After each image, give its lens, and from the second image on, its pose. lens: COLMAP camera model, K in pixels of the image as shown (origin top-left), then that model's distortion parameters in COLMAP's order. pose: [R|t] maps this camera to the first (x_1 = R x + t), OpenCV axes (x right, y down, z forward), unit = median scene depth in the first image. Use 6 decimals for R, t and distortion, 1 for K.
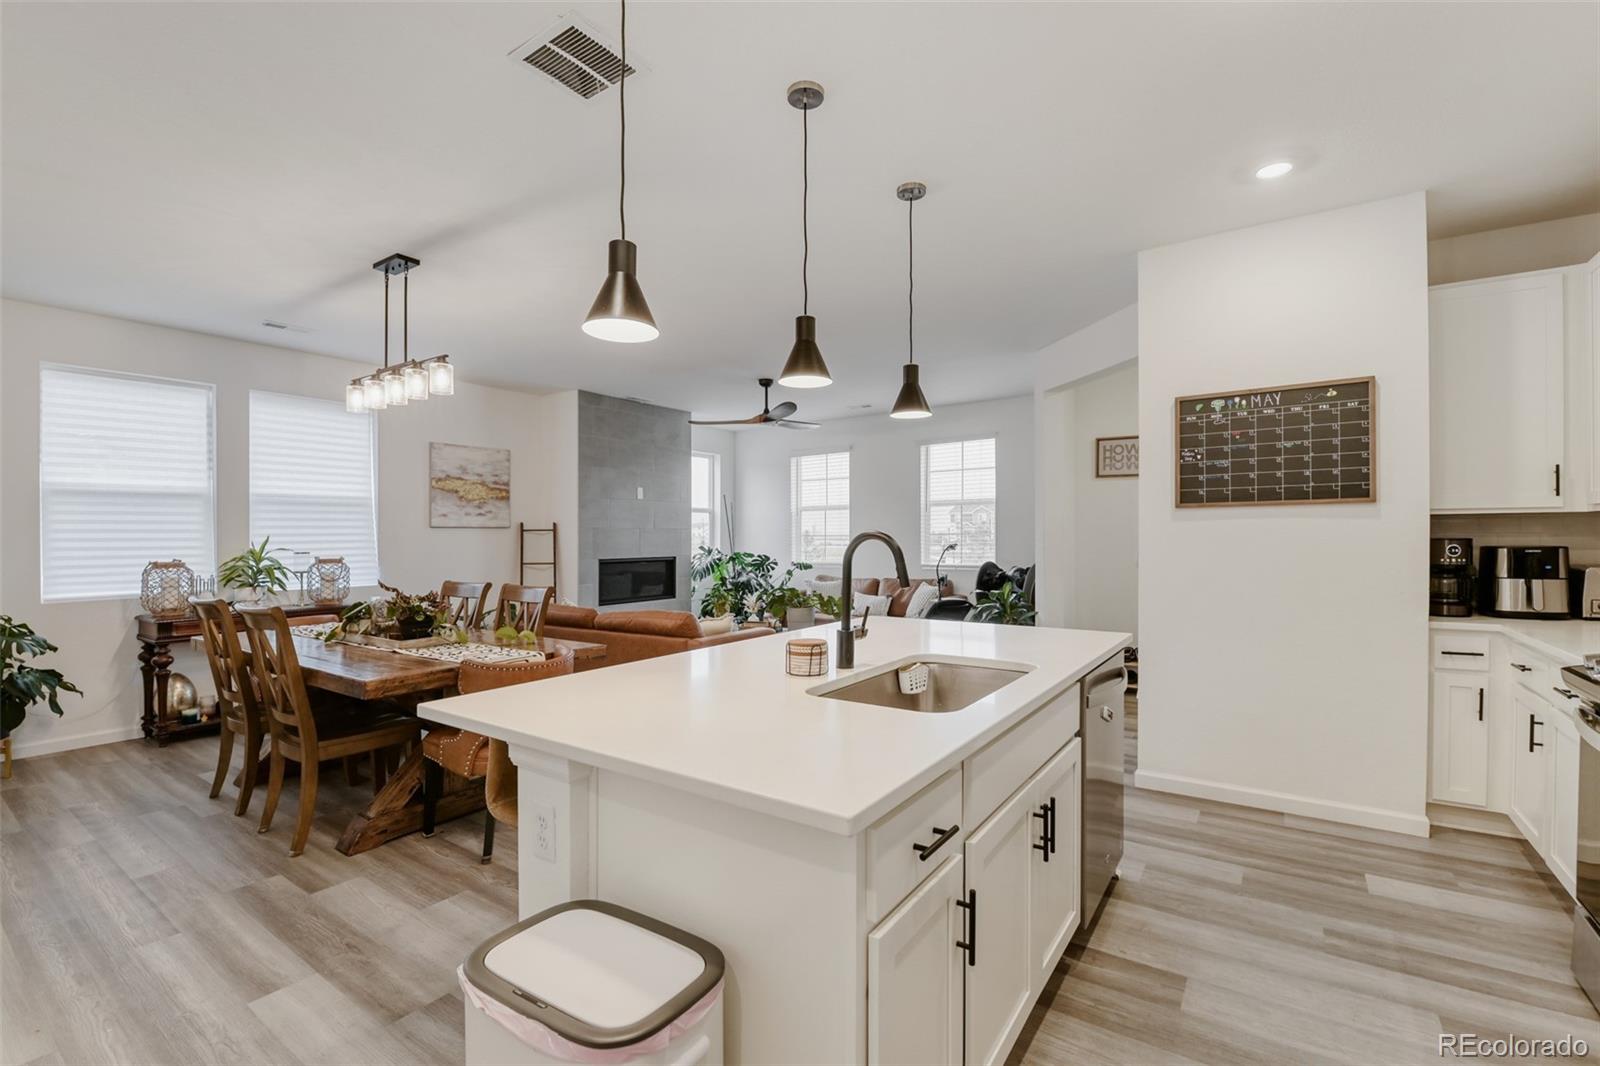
lens RADIAL K [[666.3, 0, 786.0], [0, 666.3, 531.8], [0, 0, 1]] dist [-0.000490, -0.010418]
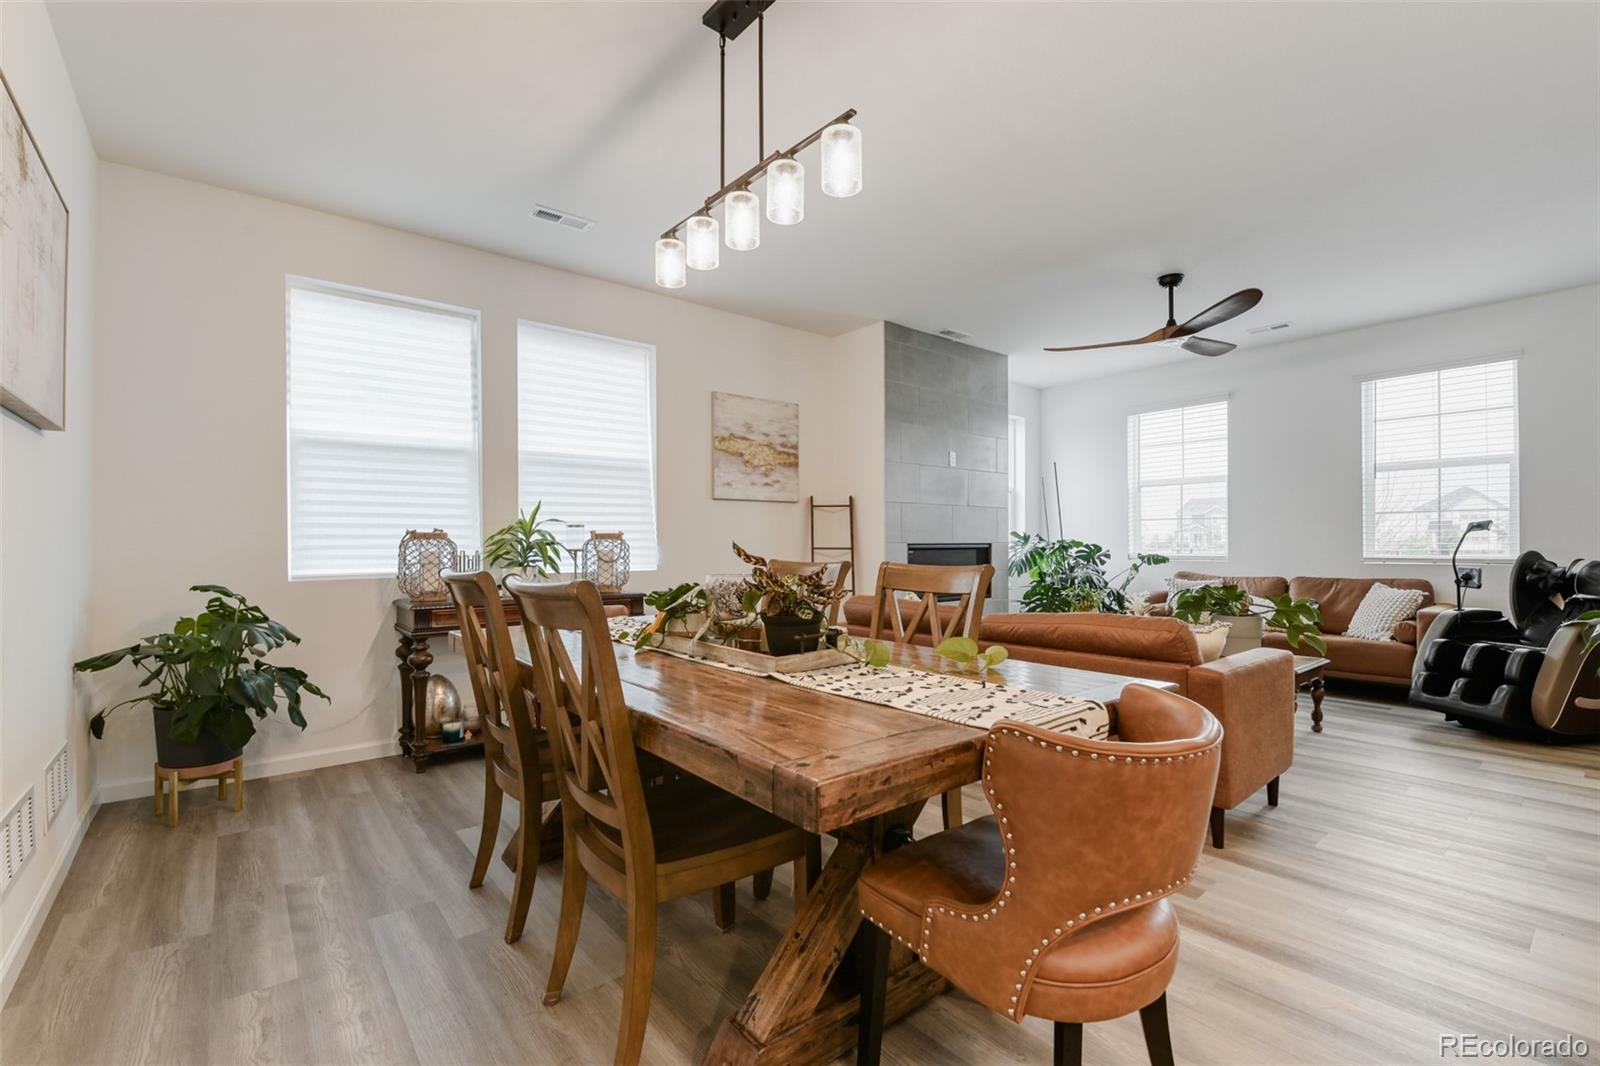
lens RADIAL K [[669.6, 0, 805.2], [0, 669.6, 540.3], [0, 0, 1]] dist [0.001051, -0.011294]
pose [[0.965328, 0.003444, -0.261015, -0.279915], [-0.001359, 0.999966, 0.008168, 0.045119], [0.261035, -0.007530, 0.965300, 0.330386]]
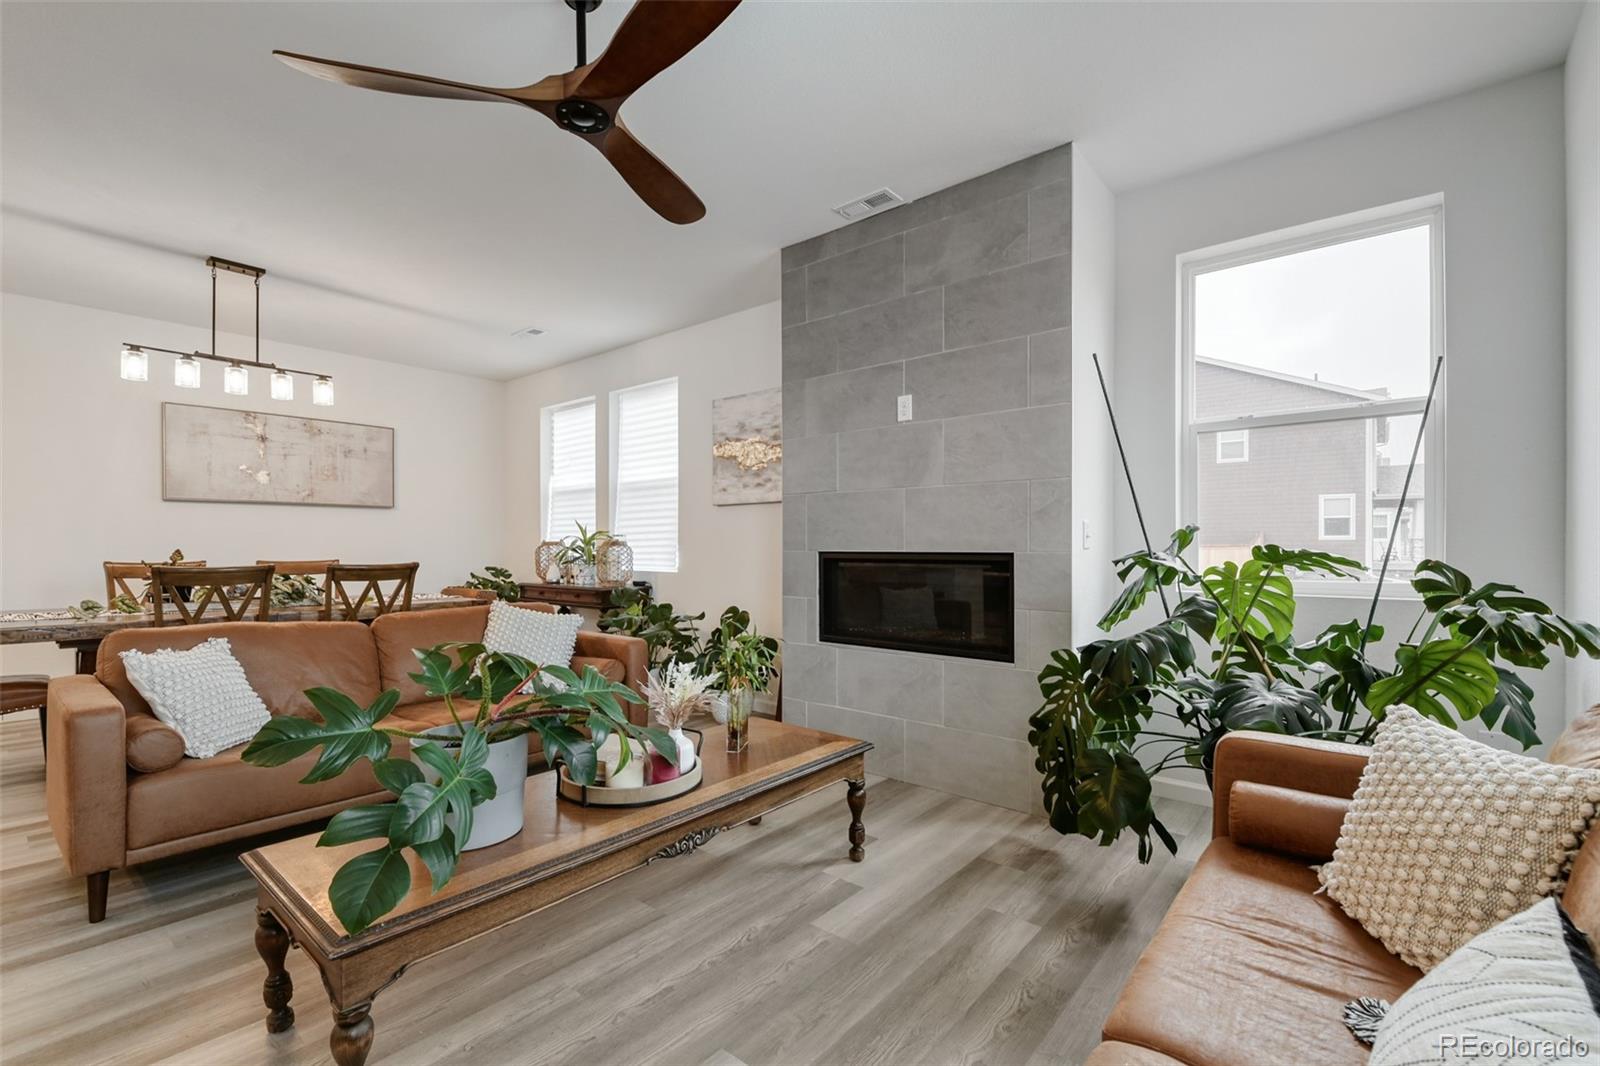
lens RADIAL K [[694.4, 0, 835.8], [0, 694.4, 547.3], [0, 0, 1]] dist [0.000669, -0.009823]
pose [[-0.047617, 0.010368, -0.998812, 0.385325], [0.012222, 0.999877, 0.009796, 0.047108], [0.998791, -0.011741, -0.047737, 1.506050]]
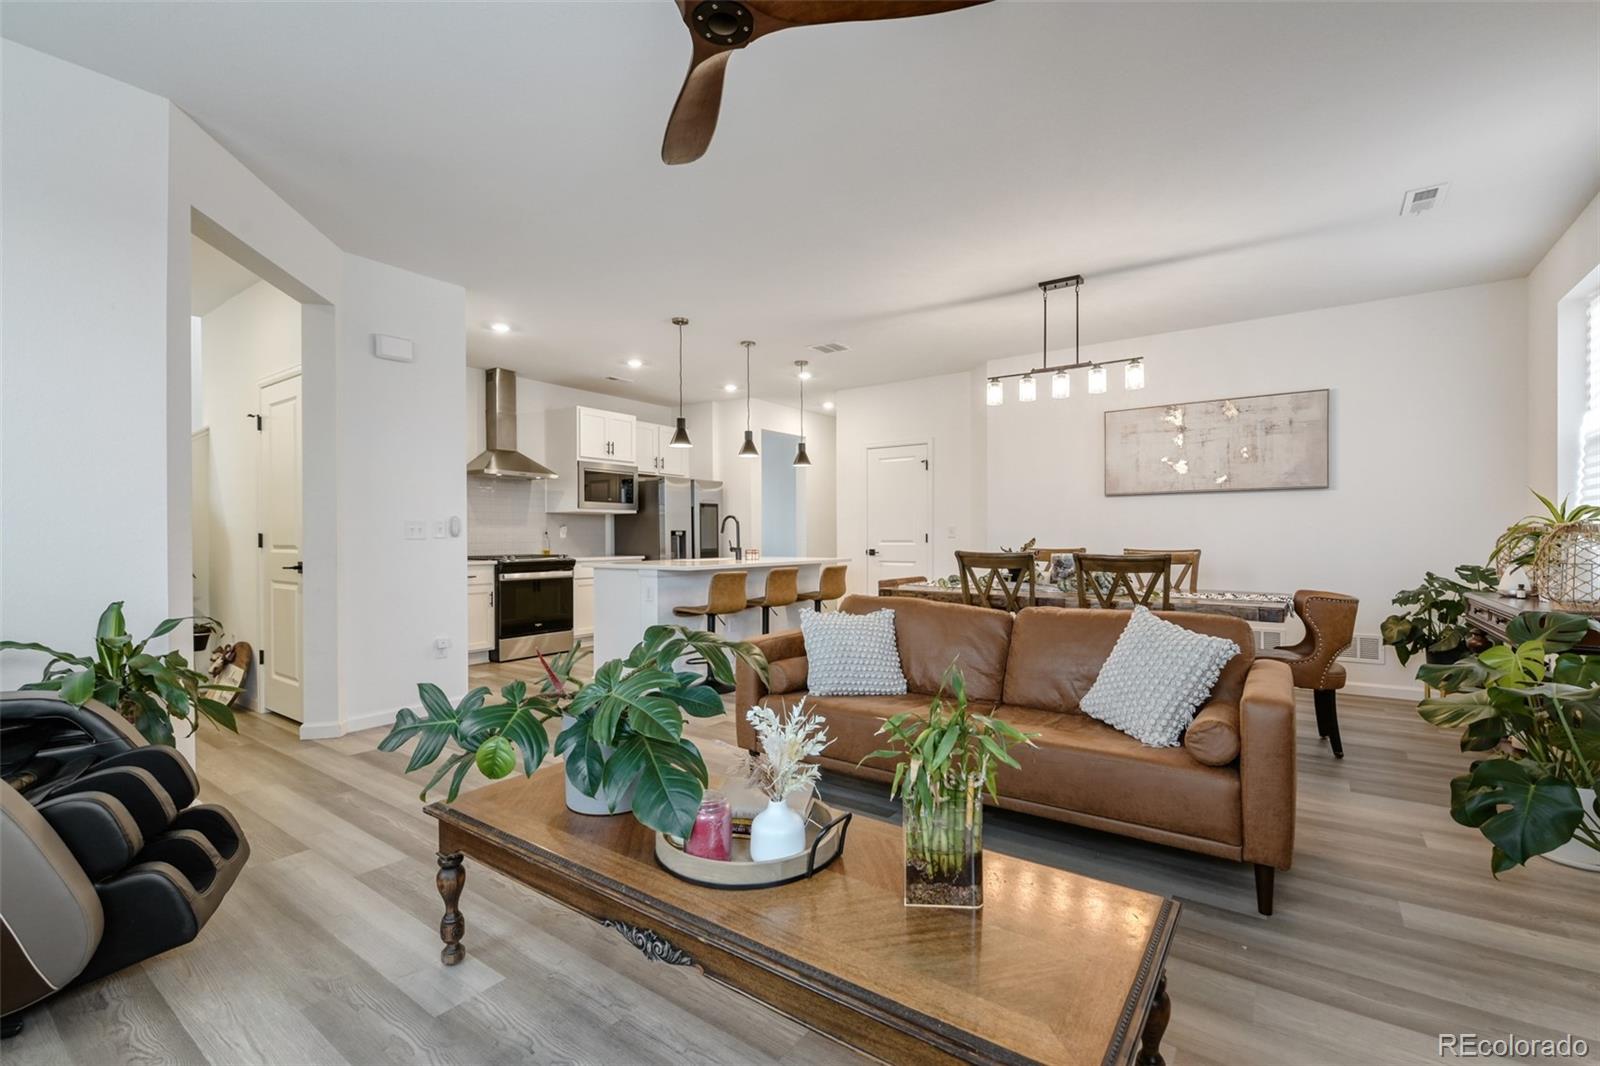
lens RADIAL K [[706.0, 0, 800.0], [0, 706.0, 533.0], [0, 0, 1]] dist [-0.001306, -0.005615]
pose [[-0.999538, 0.009305, 0.028930, -0.095925], [0.008806, 0.999811, -0.017323, 0.055908], [-0.029086, -0.017060, -0.999431, 1.698879]]
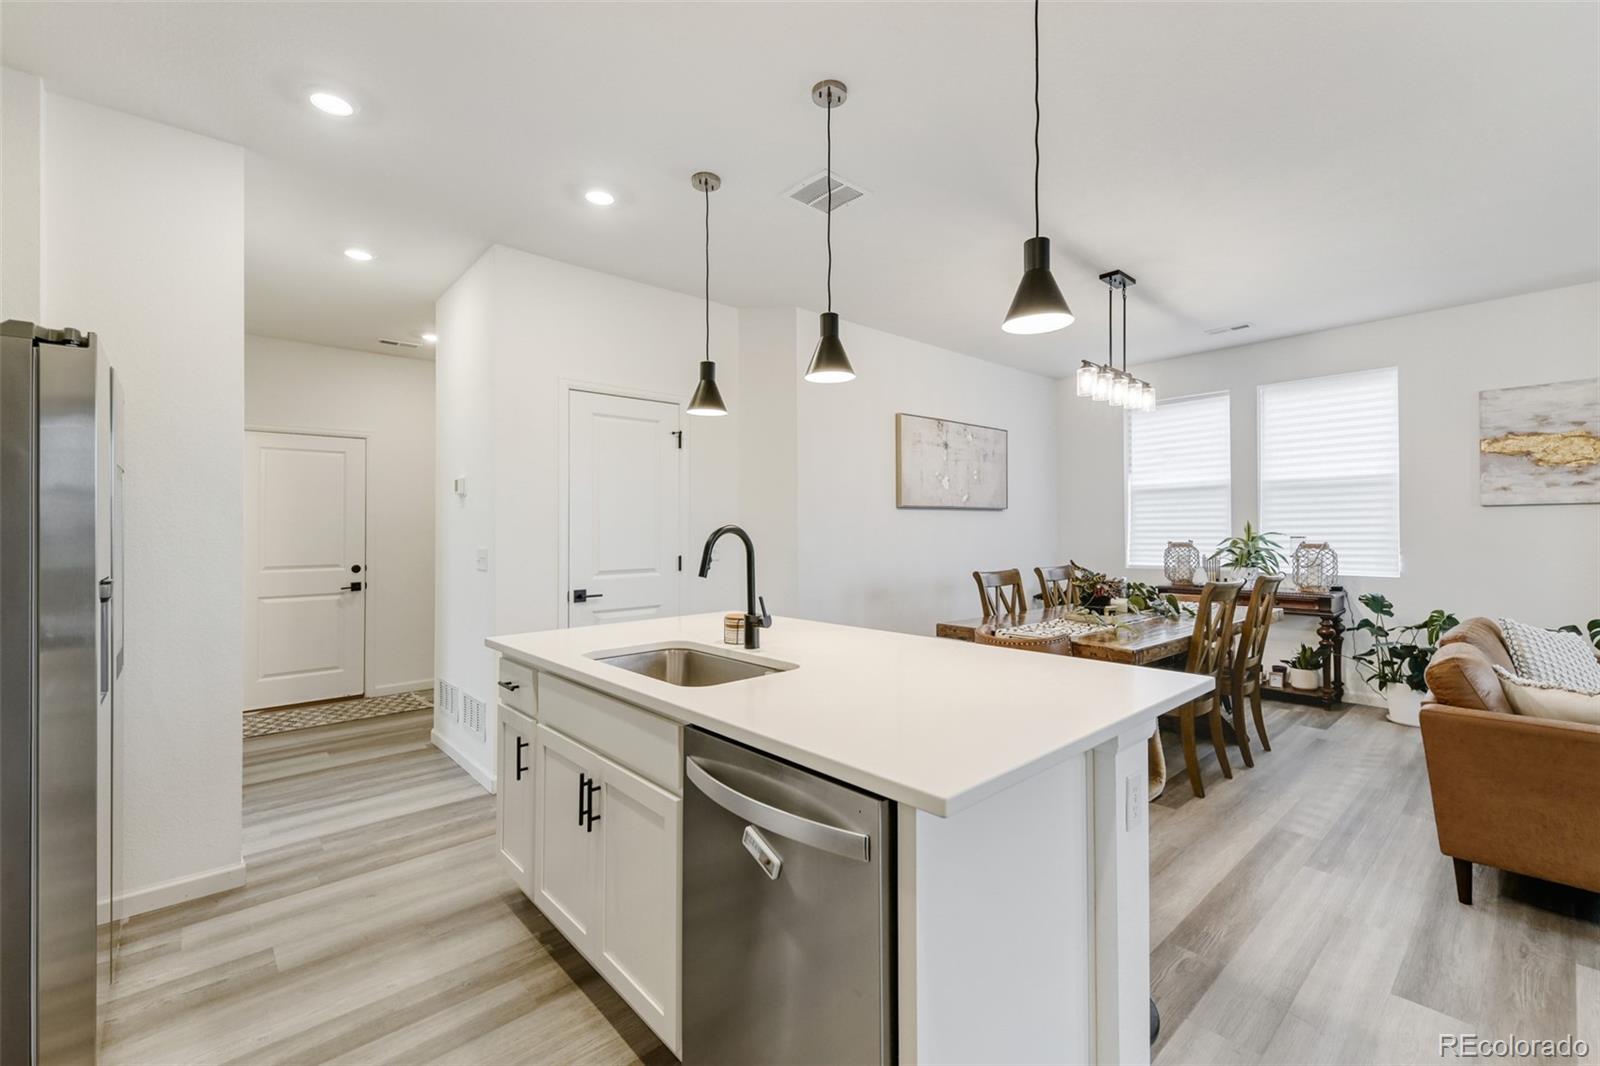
lens RADIAL K [[706.0, 0, 800.0], [0, 706.0, 533.0], [0, 0, 1]] dist [-0.001306, -0.005615]
pose [[-0.229936, 0.013149, -0.973117, 0.509465], [0.020107, 0.999759, 0.008758, 0.001218], [0.972998, -0.017553, -0.230145, 0.560774]]
